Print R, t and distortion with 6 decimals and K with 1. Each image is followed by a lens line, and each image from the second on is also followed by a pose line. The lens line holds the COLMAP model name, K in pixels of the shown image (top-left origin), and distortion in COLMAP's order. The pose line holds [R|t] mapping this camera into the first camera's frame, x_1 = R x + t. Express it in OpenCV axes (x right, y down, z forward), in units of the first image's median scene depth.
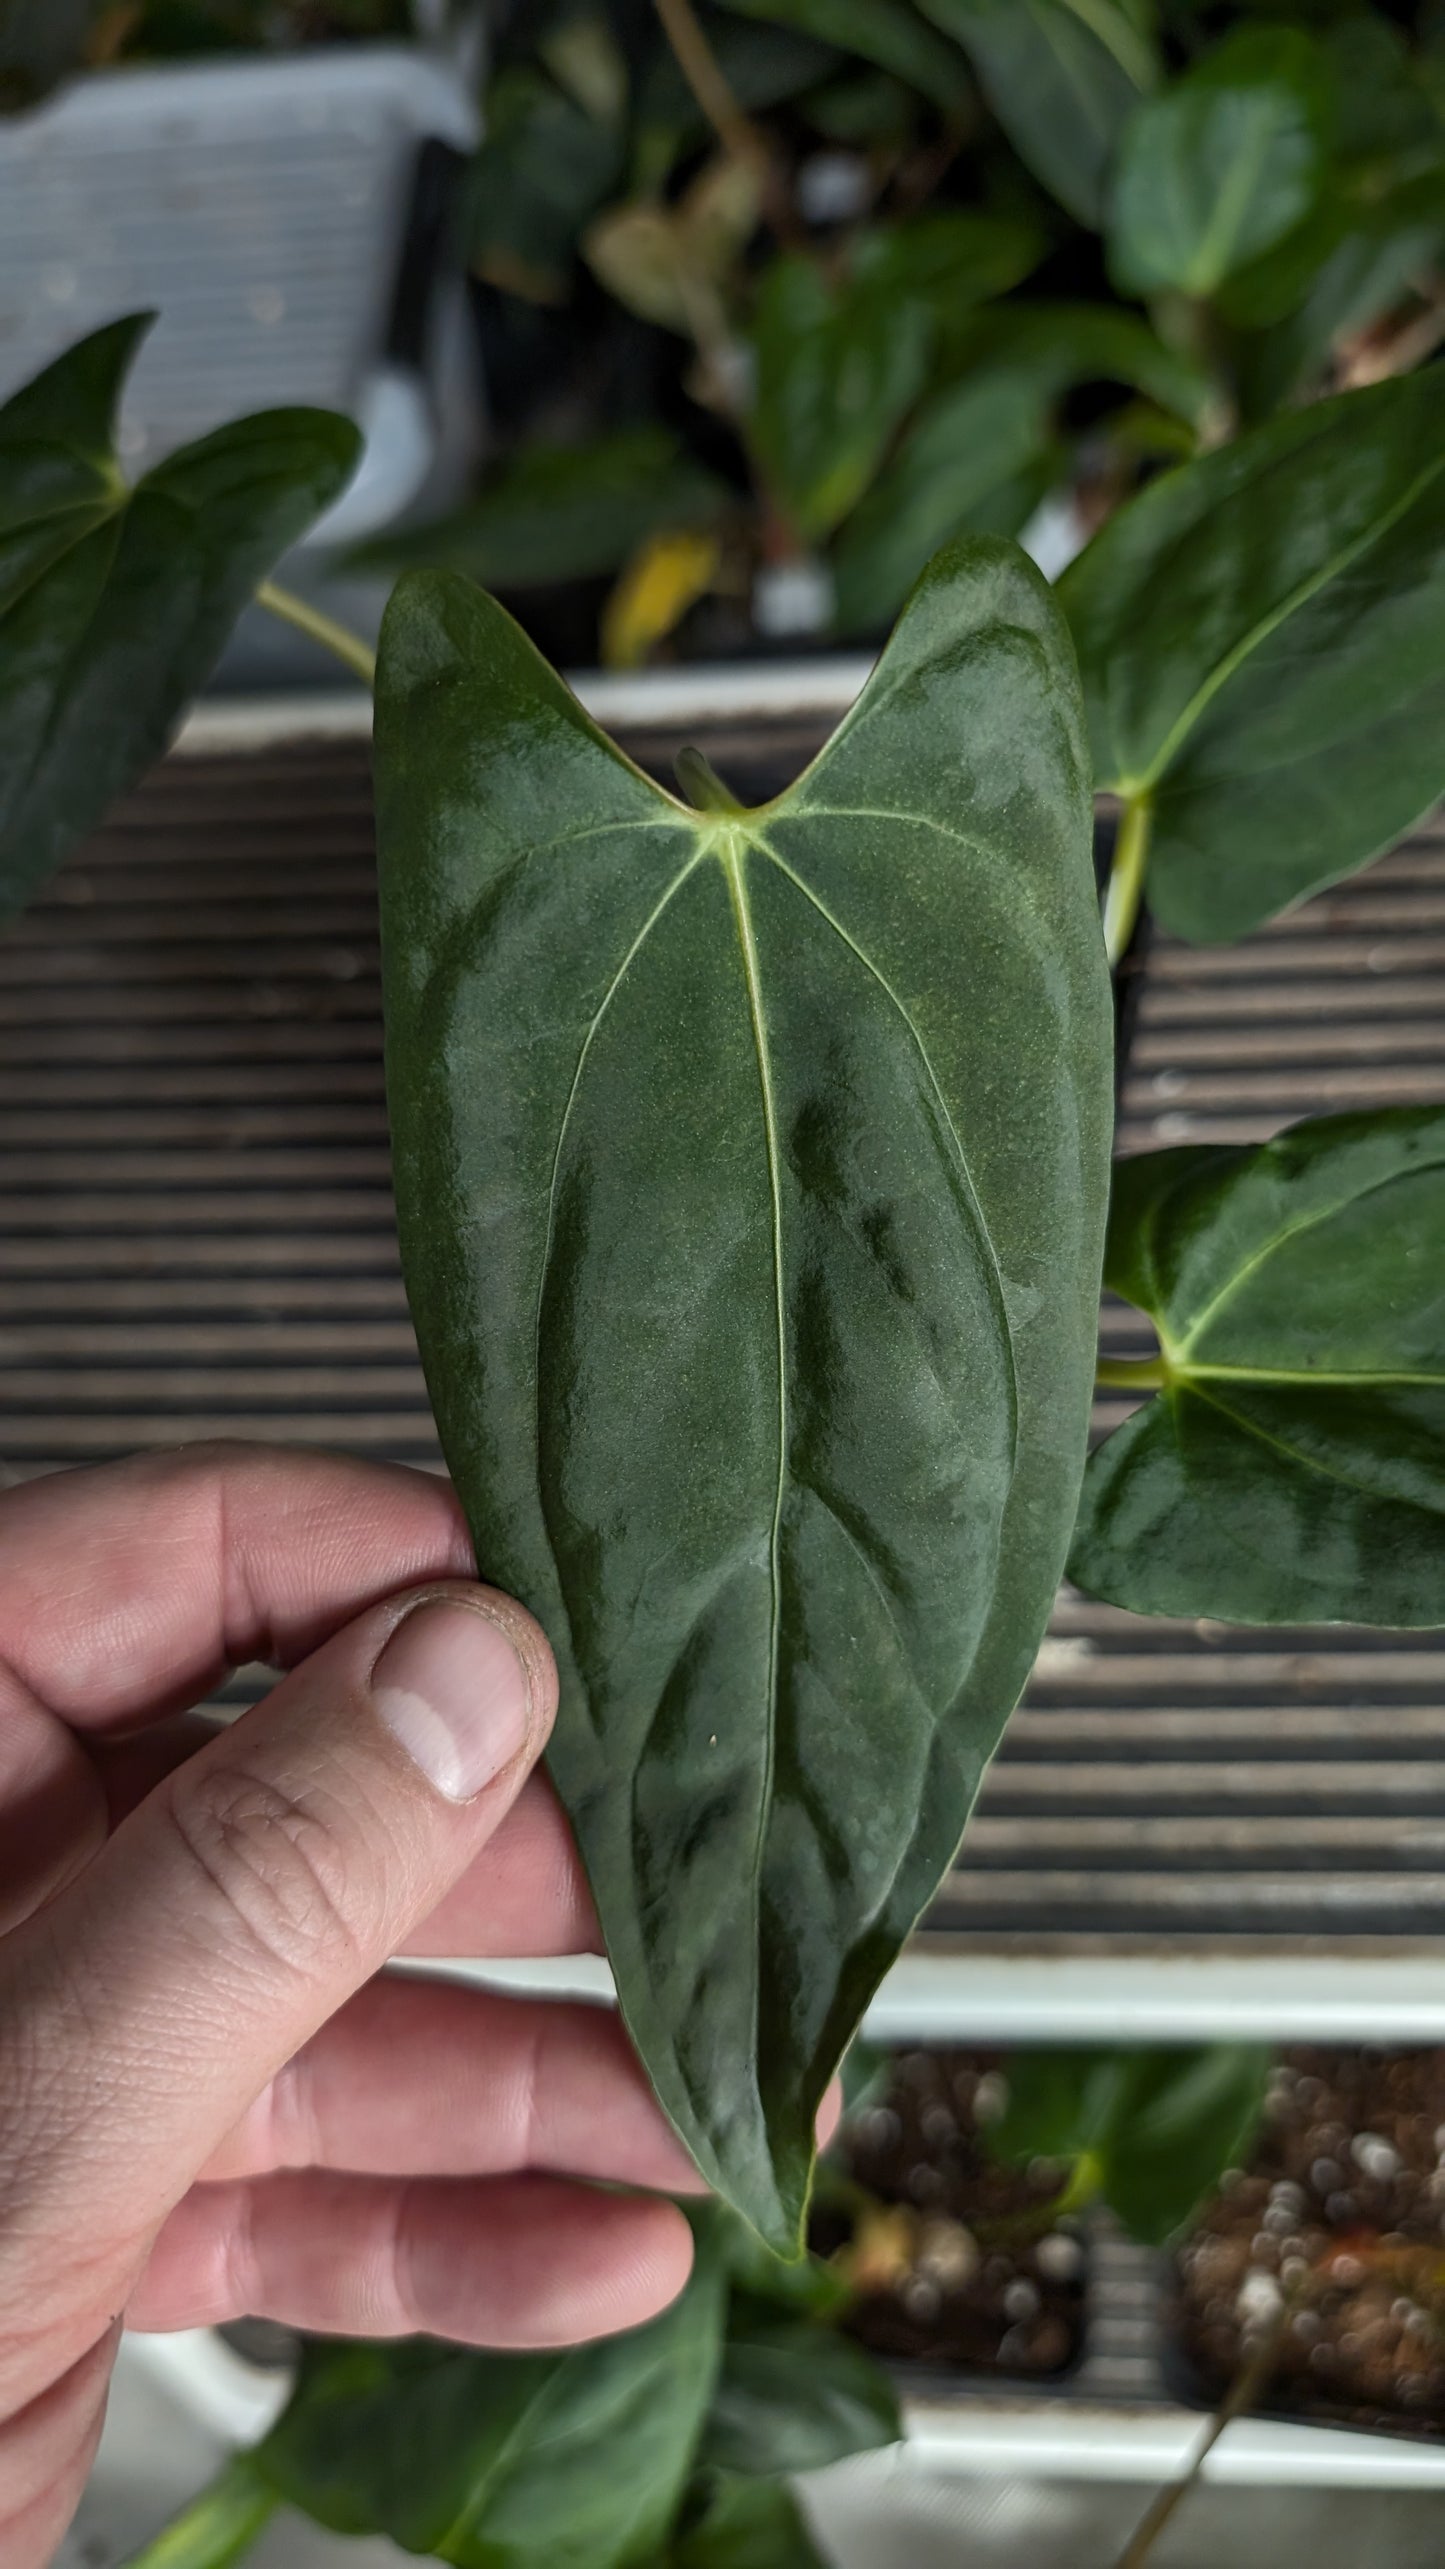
lens RADIAL K [[1977.7, 0, 760.4], [0, 1977.7, 1274.5], [0, 0, 1]] dist [-0.037977, 0.007334]
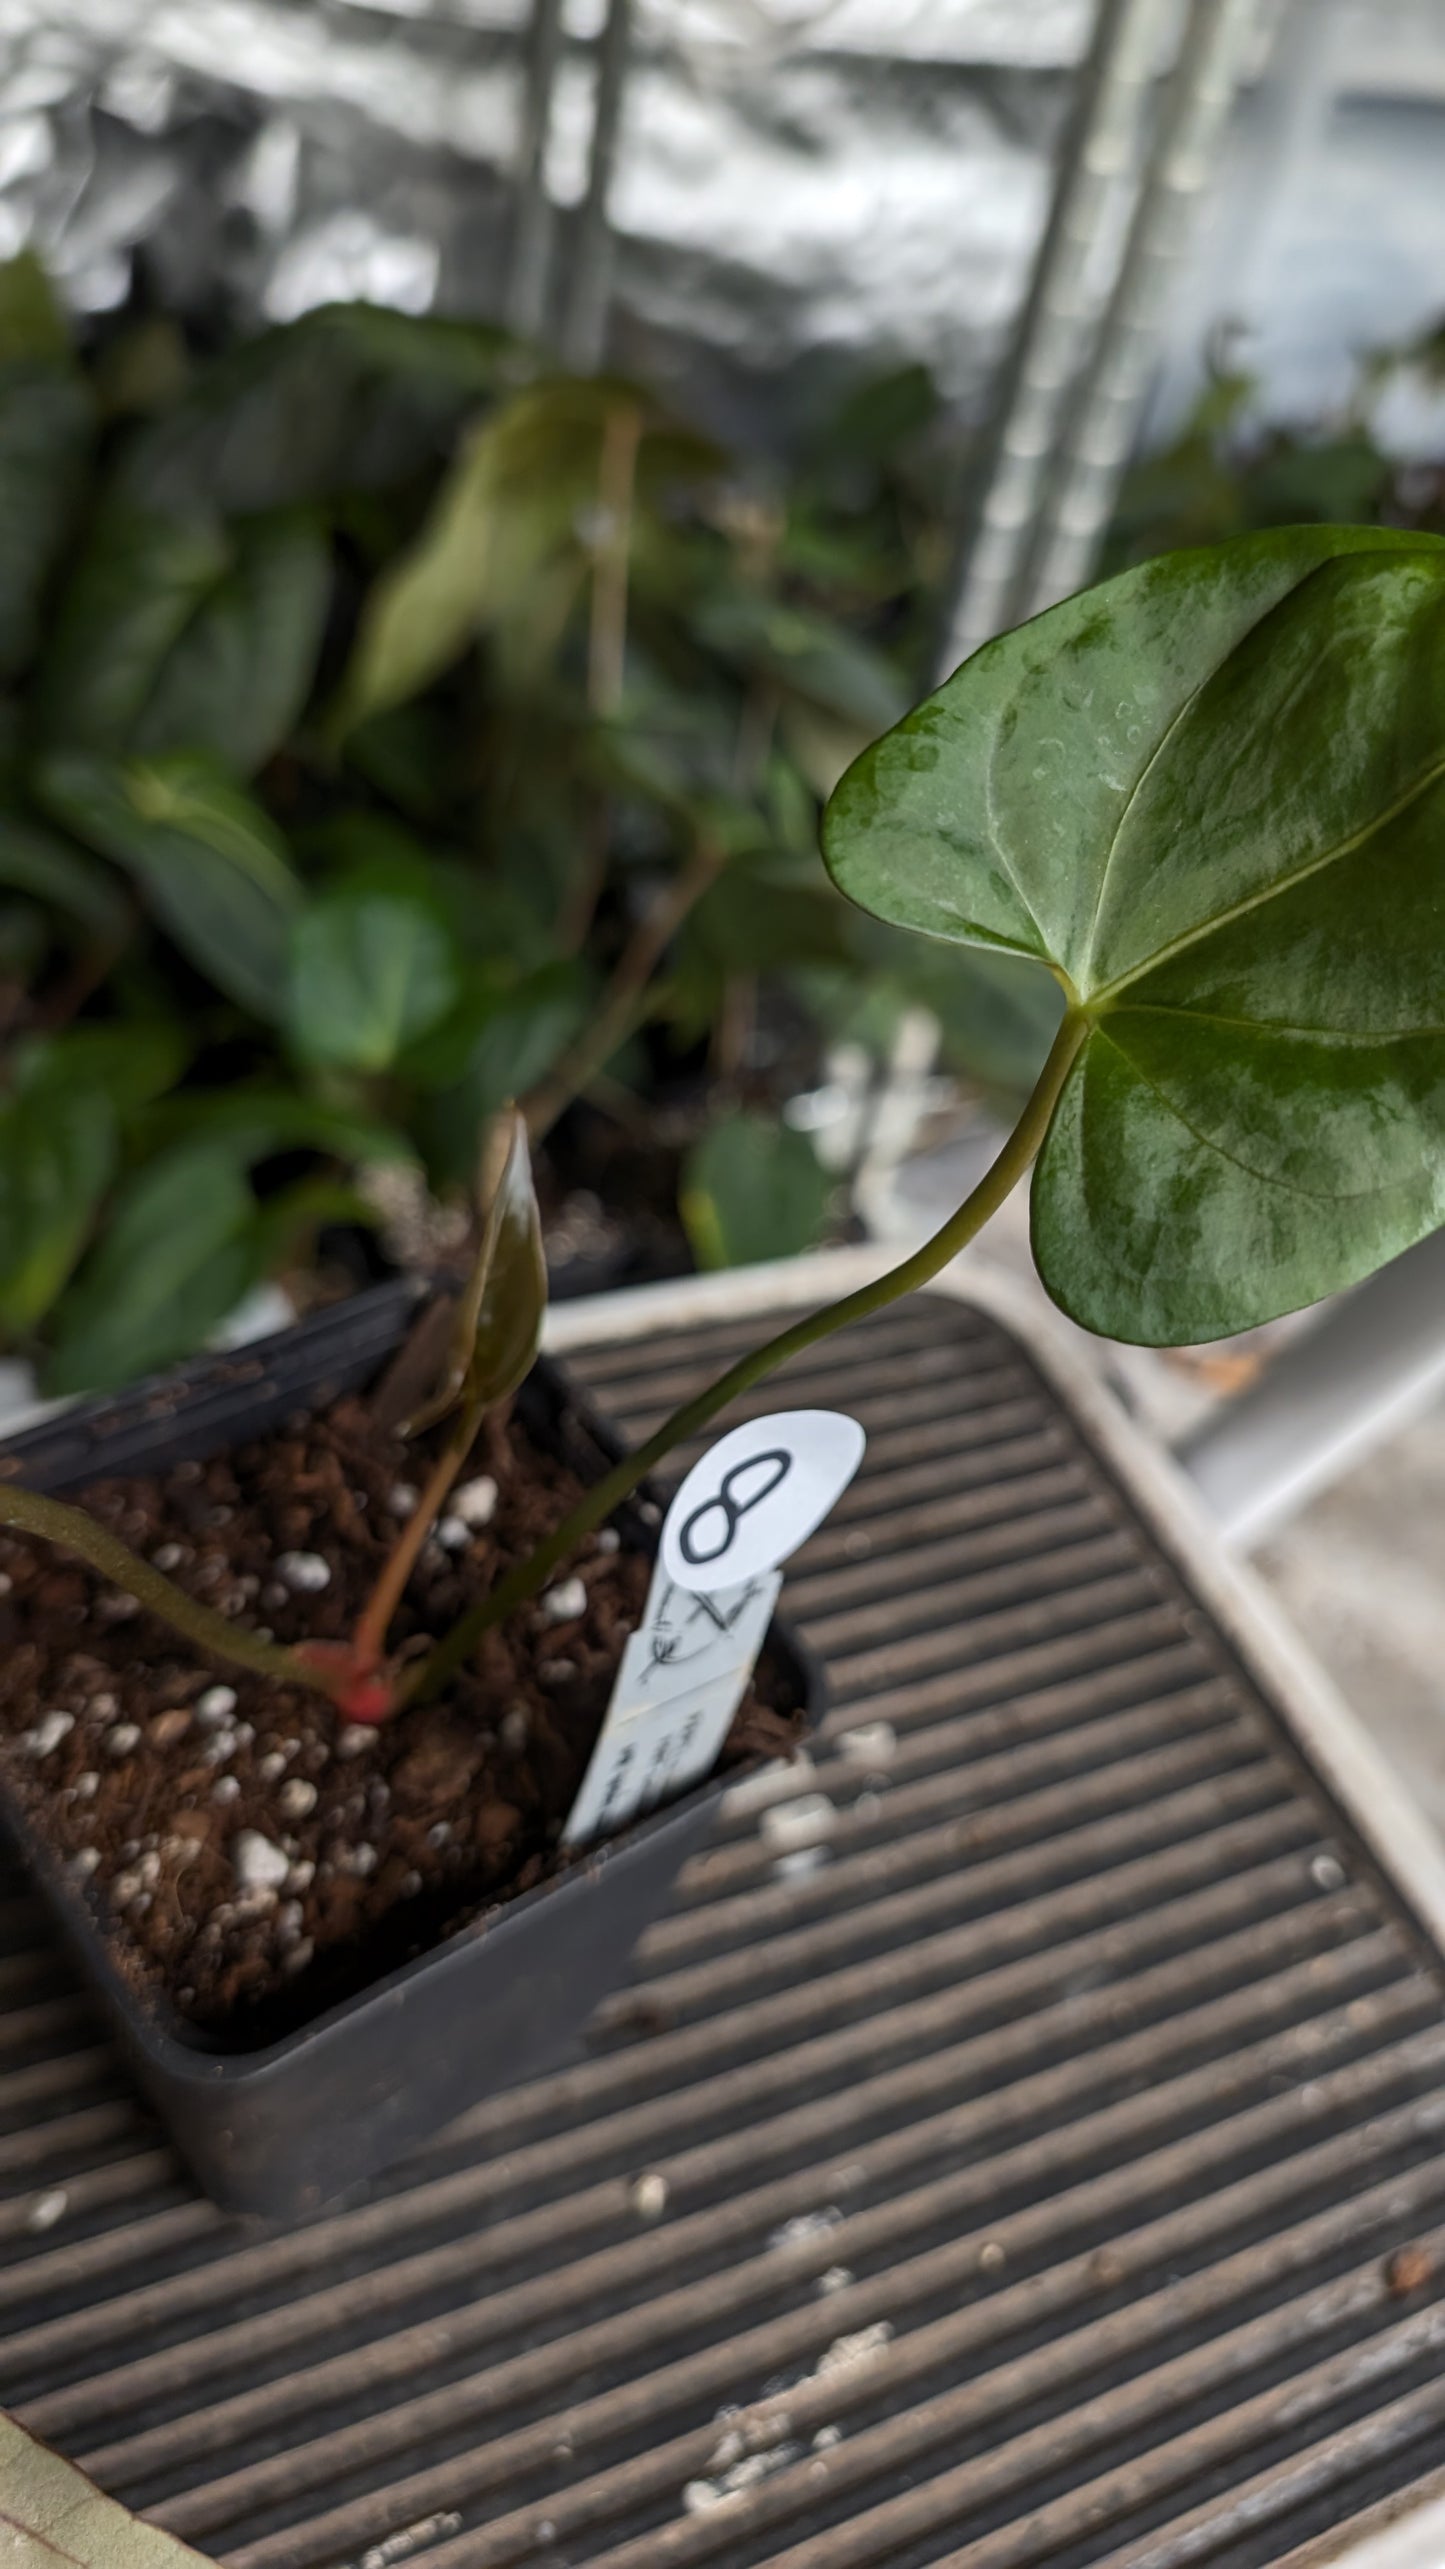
lens RADIAL K [[1977.7, 0, 760.4], [0, 1977.7, 1274.5], [0, 0, 1]] dist [-0.037977, 0.007334]
pose [[0.866915, -0.101579, 0.487997, -0.159624], [0.292847, 0.896030, -0.333722, 0.031851], [-0.403361, 0.432217, 0.806529, 0.099096]]
